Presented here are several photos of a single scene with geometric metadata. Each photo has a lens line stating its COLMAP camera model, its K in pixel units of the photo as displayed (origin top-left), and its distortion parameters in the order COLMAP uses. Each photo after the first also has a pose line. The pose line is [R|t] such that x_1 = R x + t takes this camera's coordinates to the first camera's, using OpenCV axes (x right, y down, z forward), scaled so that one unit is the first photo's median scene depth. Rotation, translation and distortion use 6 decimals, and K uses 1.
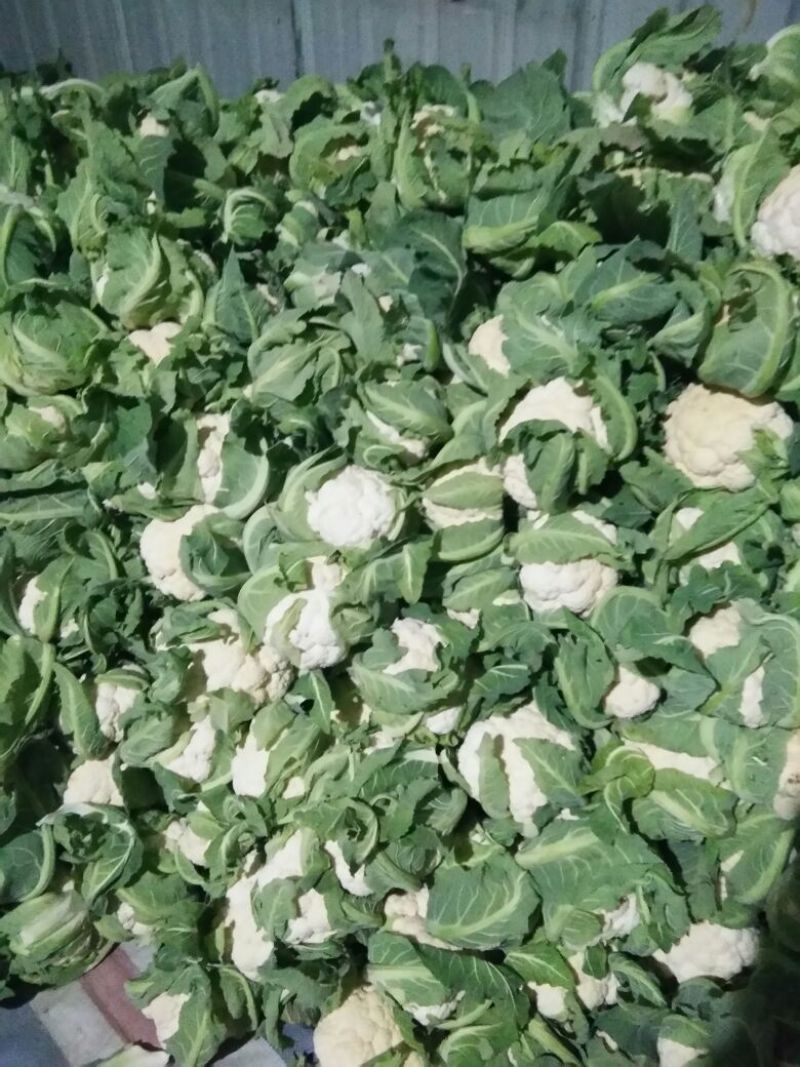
lens RADIAL K [[827.9, 0, 400.0], [0, 827.9, 533.5], [0, 0, 1]] dist [0.125583, -0.178368]
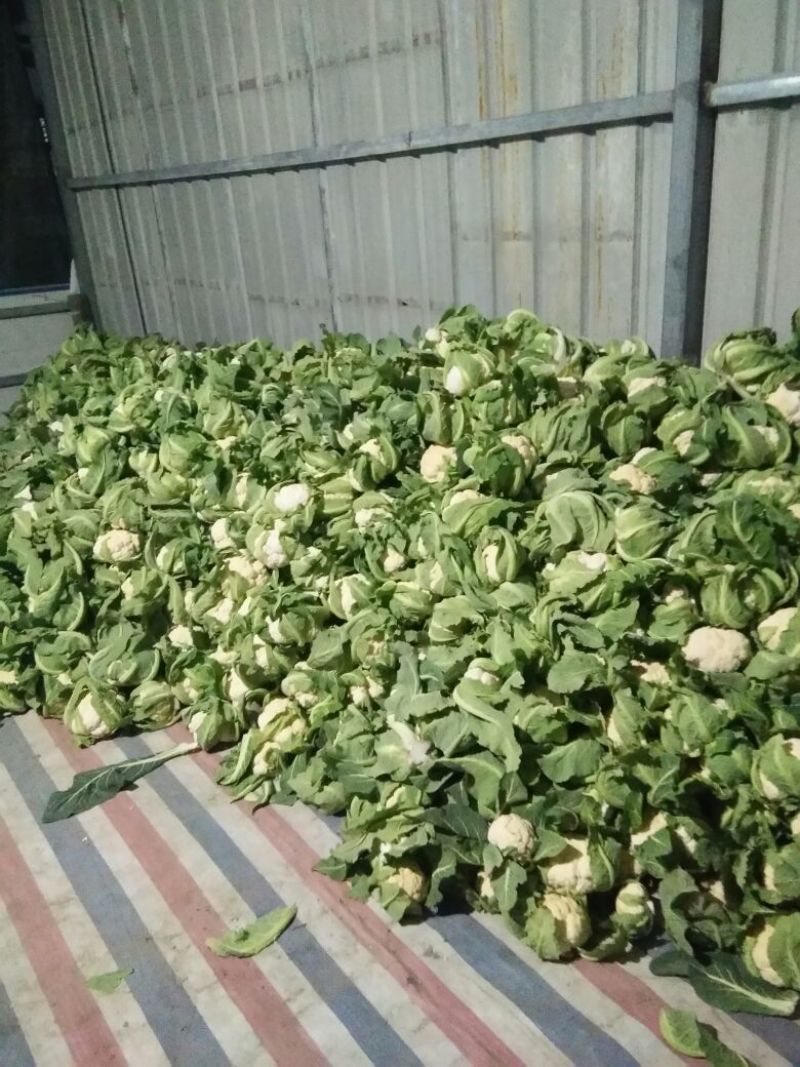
lens RADIAL K [[827.9, 0, 400.0], [0, 827.9, 533.5], [0, 0, 1]] dist [0.125583, -0.178368]
pose [[0.987606, -0.007362, -0.156781, 0.560576], [-0.036883, 0.960042, -0.277417, 0.651423], [0.152559, 0.279761, 0.947871, -1.073927]]
